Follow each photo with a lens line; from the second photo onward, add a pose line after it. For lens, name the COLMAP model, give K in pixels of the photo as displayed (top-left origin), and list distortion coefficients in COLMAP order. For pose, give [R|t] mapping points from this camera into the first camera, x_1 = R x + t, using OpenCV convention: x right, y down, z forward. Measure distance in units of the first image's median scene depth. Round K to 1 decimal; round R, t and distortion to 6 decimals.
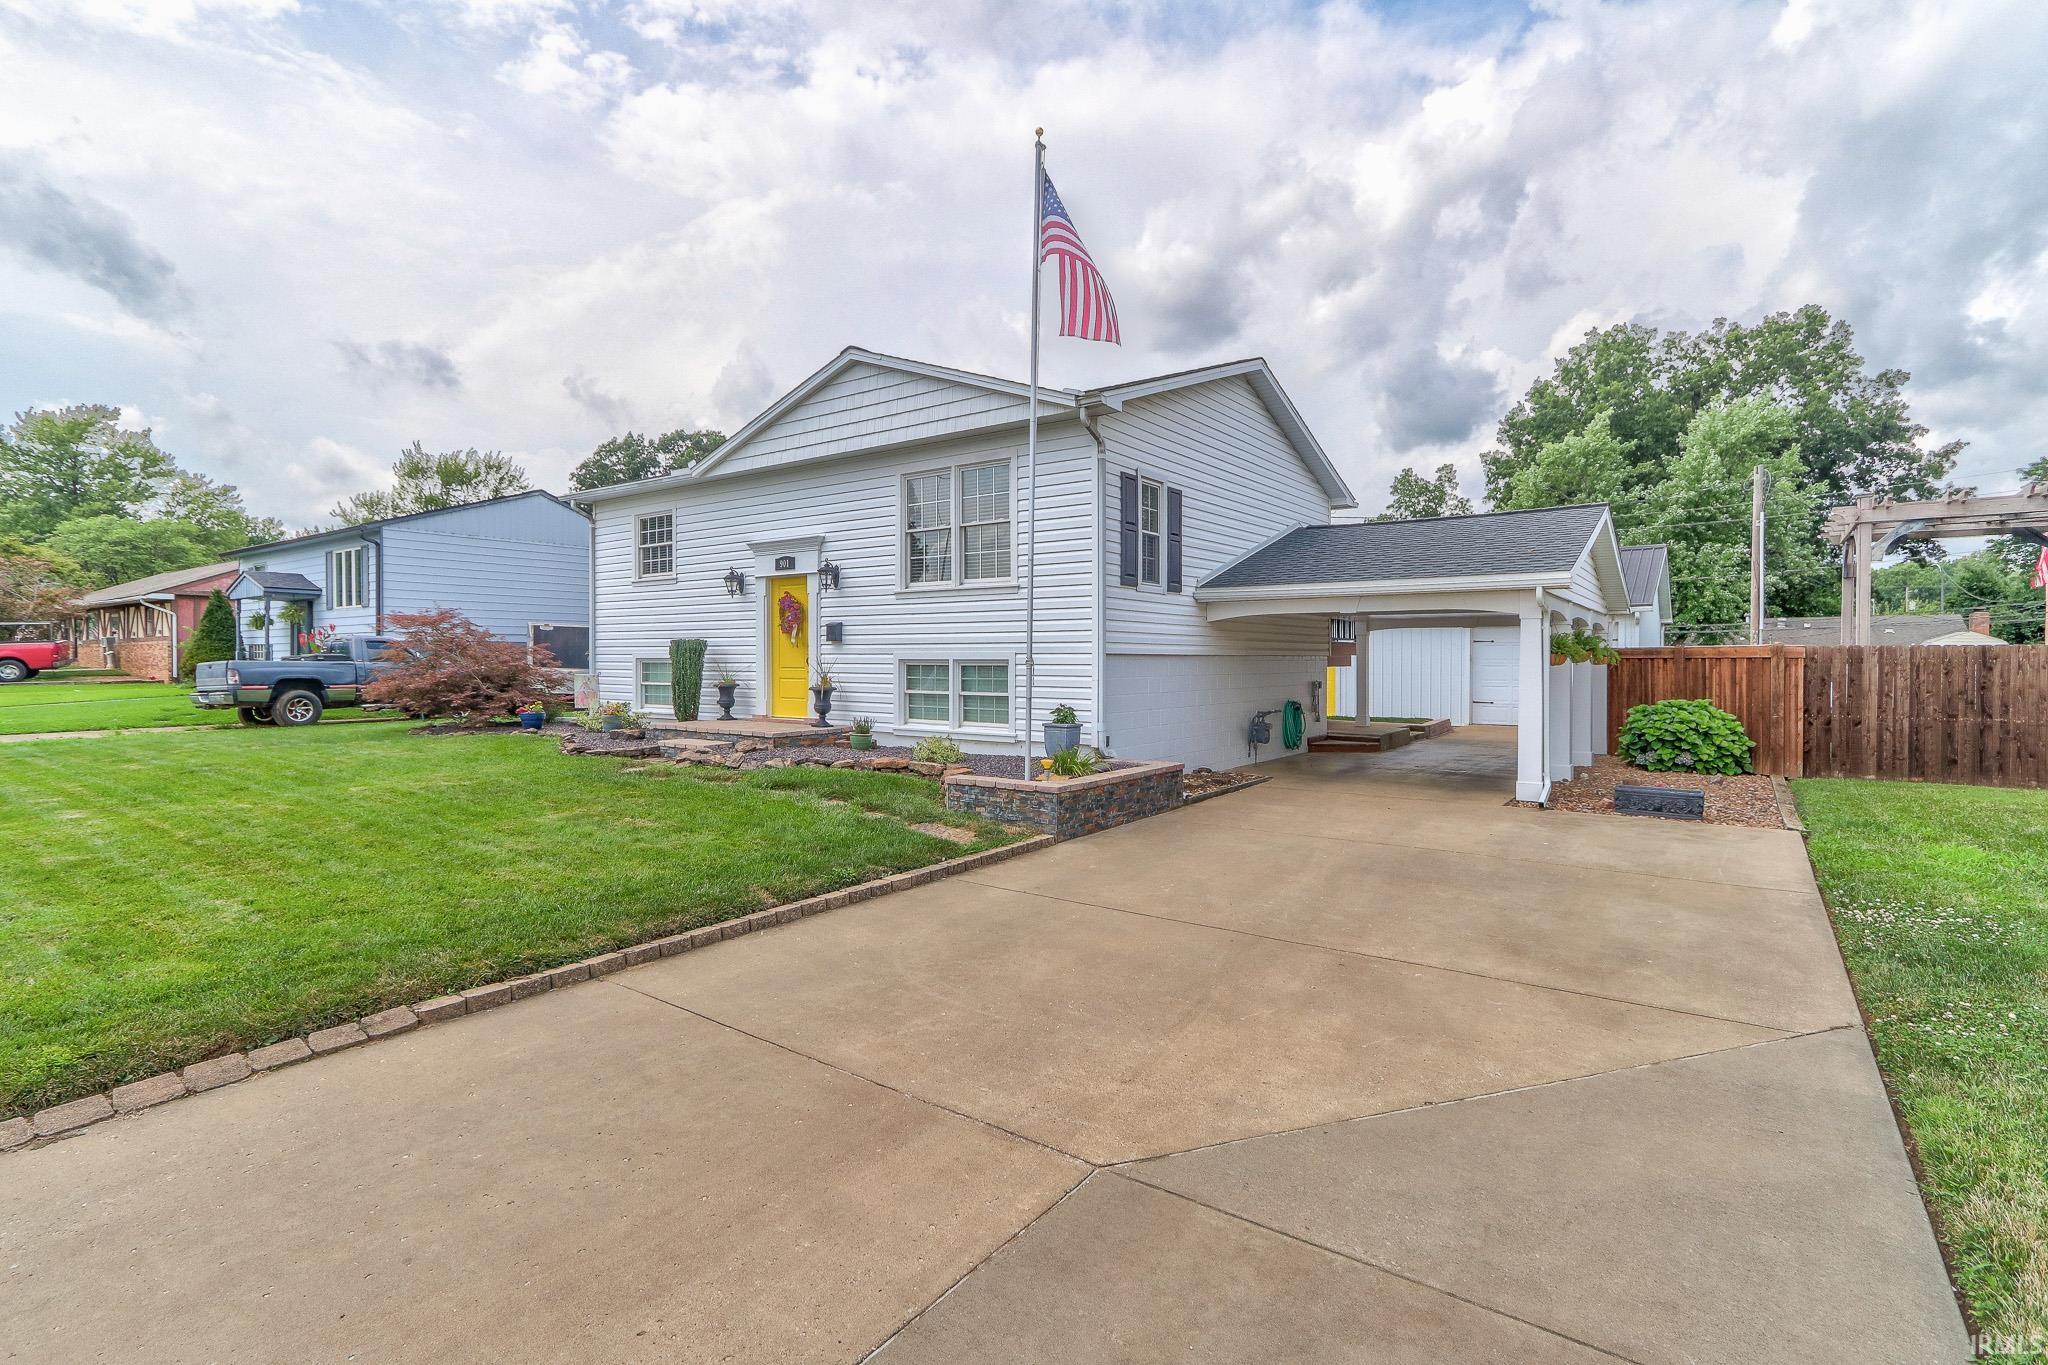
lens RADIAL K [[960.6, 0, 968.5], [0, 960.6, 663.9], [0, 0, 1]] dist [-0.003278, 0.002684]
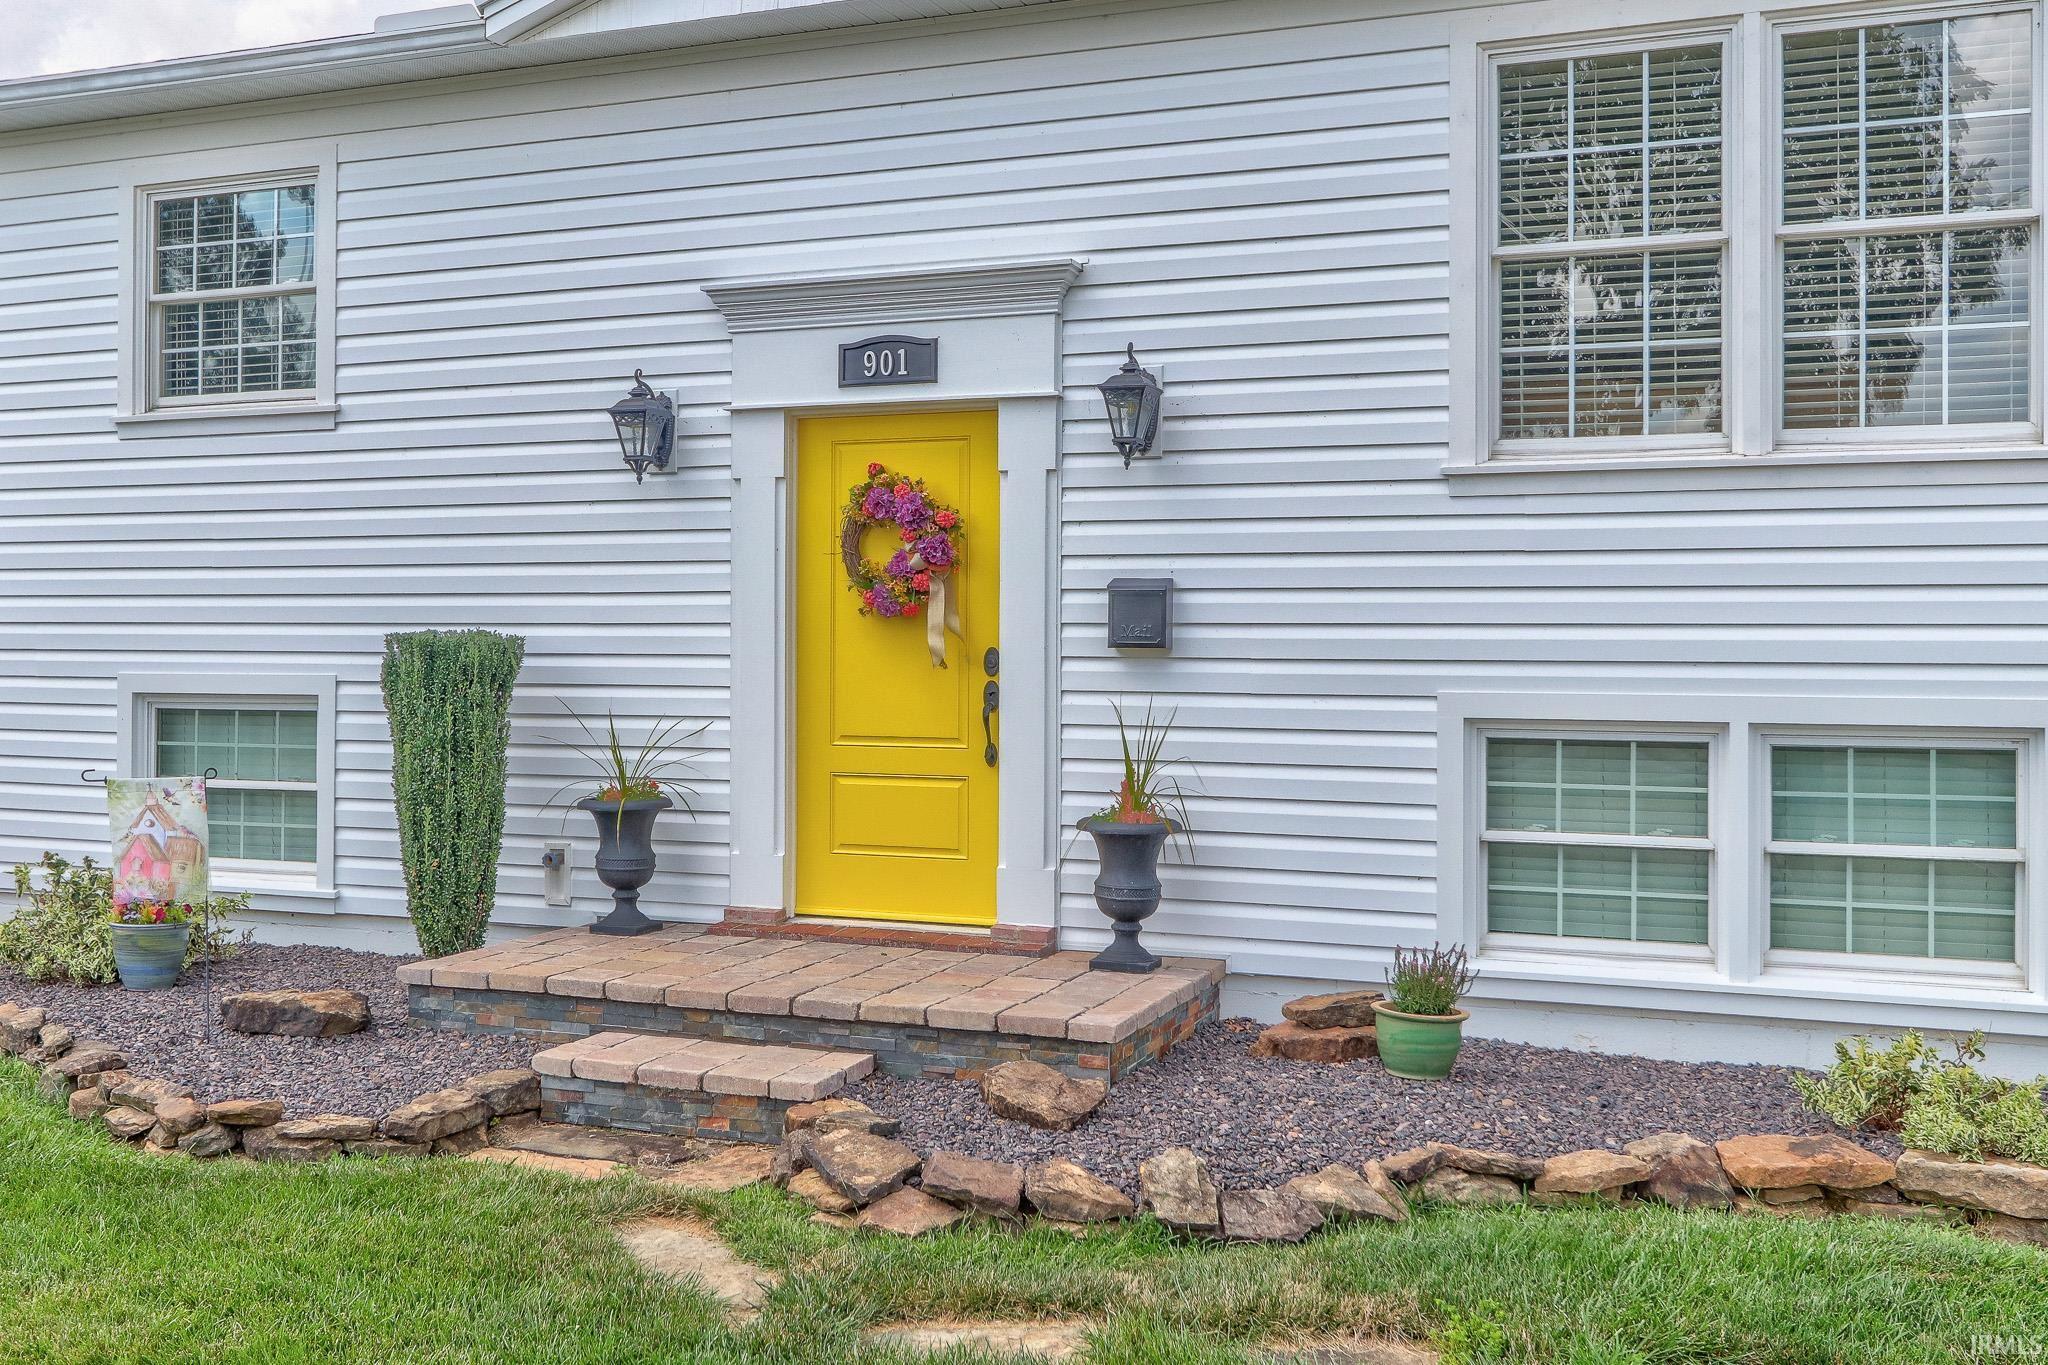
lens RADIAL K [[1948.3, 0, 872.0], [0, 1948.3, 637.8], [0, 0, 1]] dist [0.025338, 0.005111]
pose [[0.960680, 0.014423, 0.277285, -0.372085], [-0.006650, 0.999559, -0.028955, -0.009790], [-0.277580, 0.025973, 0.960351, 0.495779]]
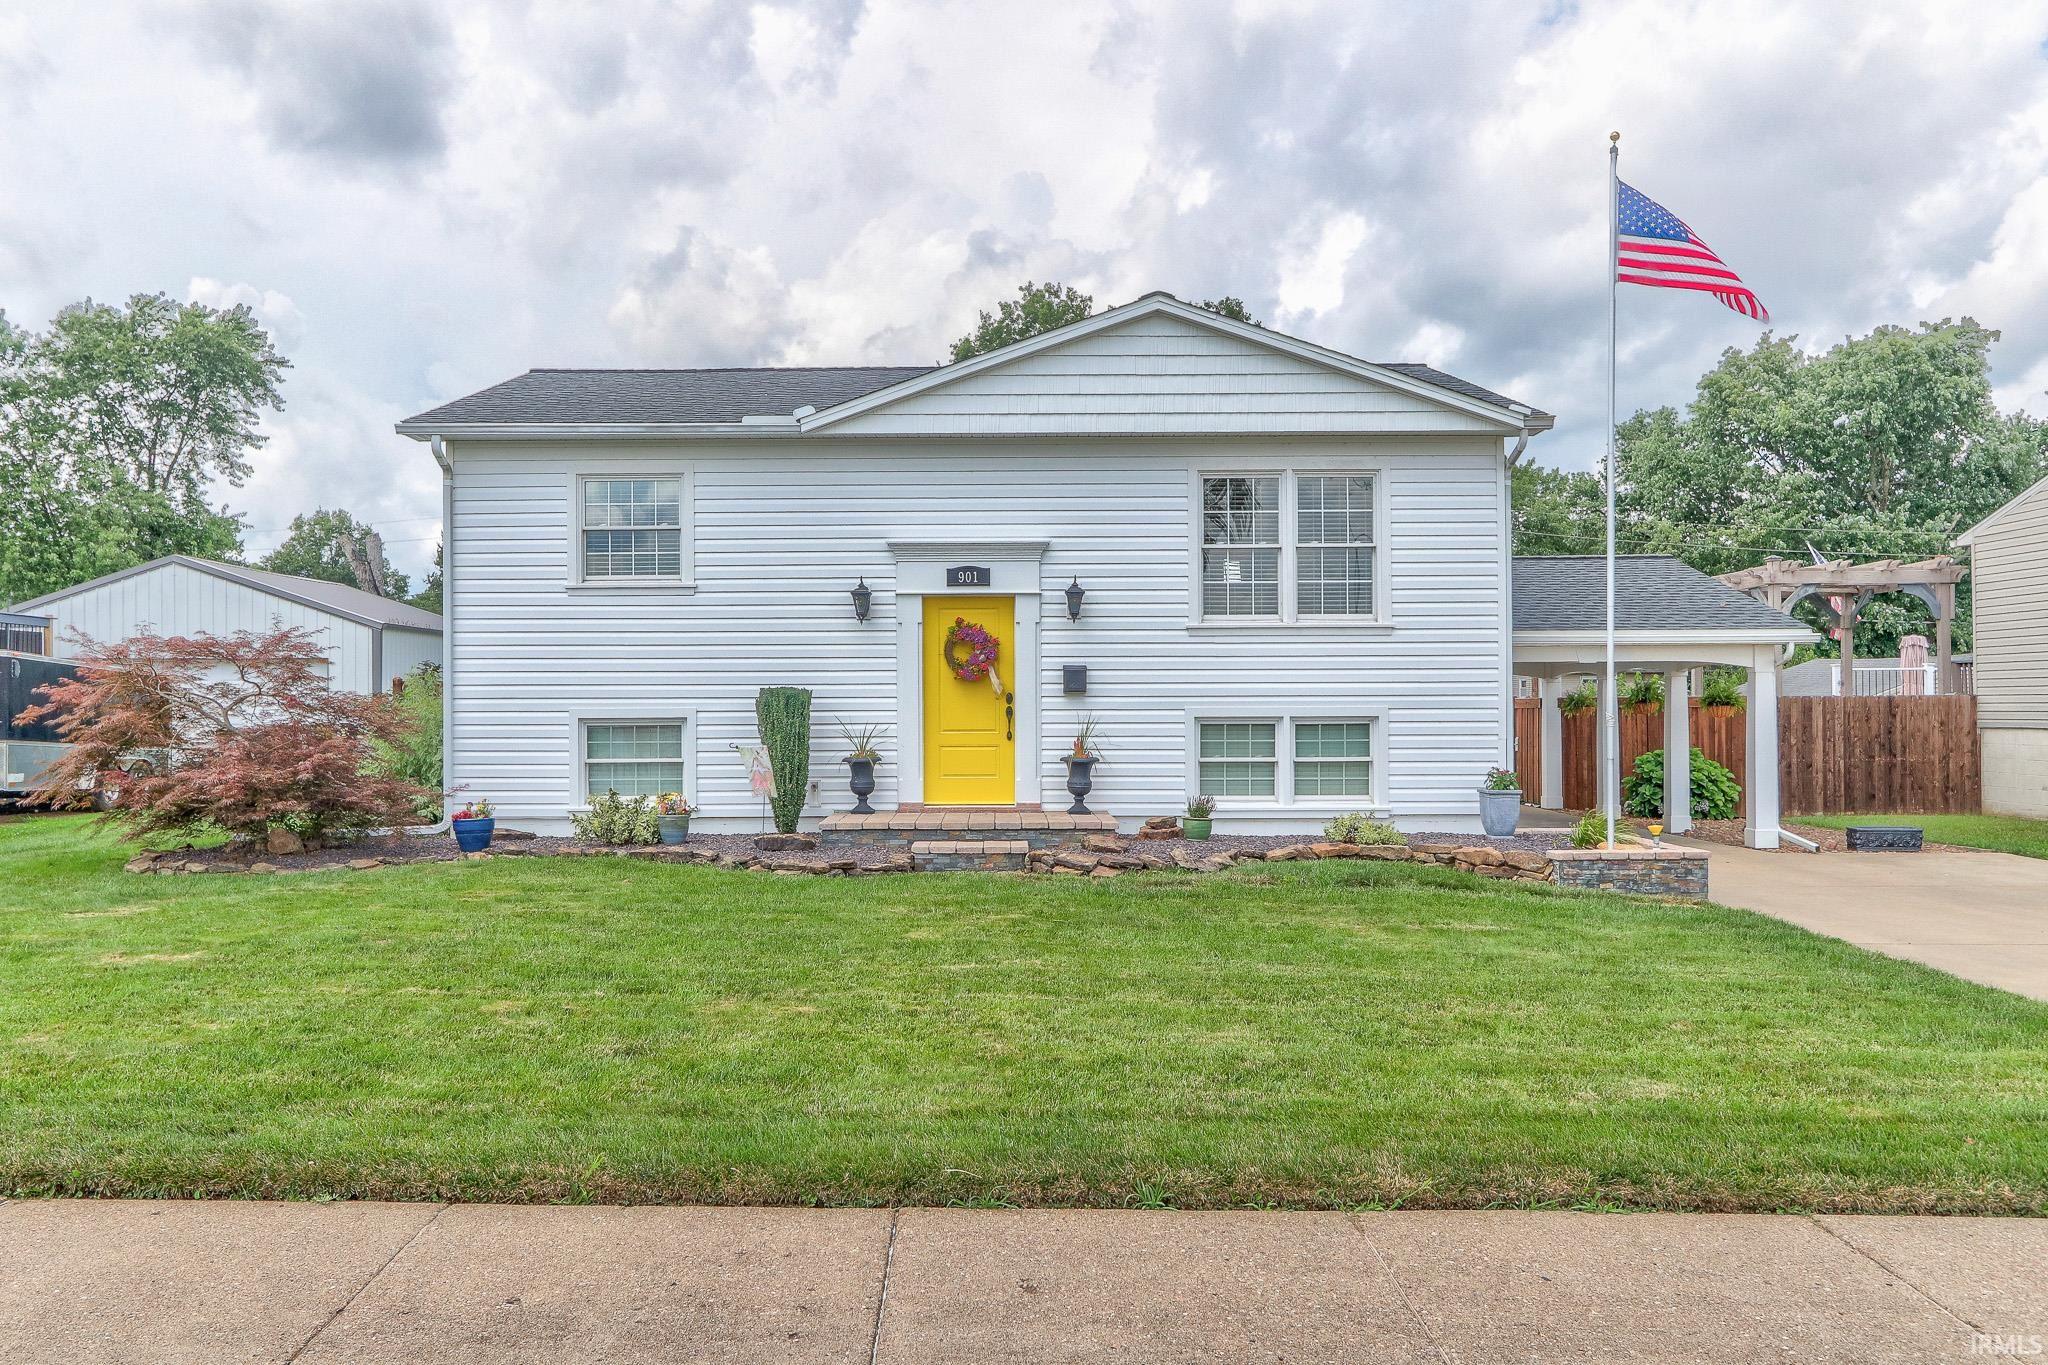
lens RADIAL K [[1562.0, 0, 925.8], [0, 1562.0, 692.8], [0, 0, 1]] dist [0.003775, 0.002986]
pose [[0.805994, -0.001044, 0.591922, -0.923068], [0.009596, 0.999890, -0.011303, -0.011347], [-0.591845, 0.014791, 0.805916, 0.139703]]
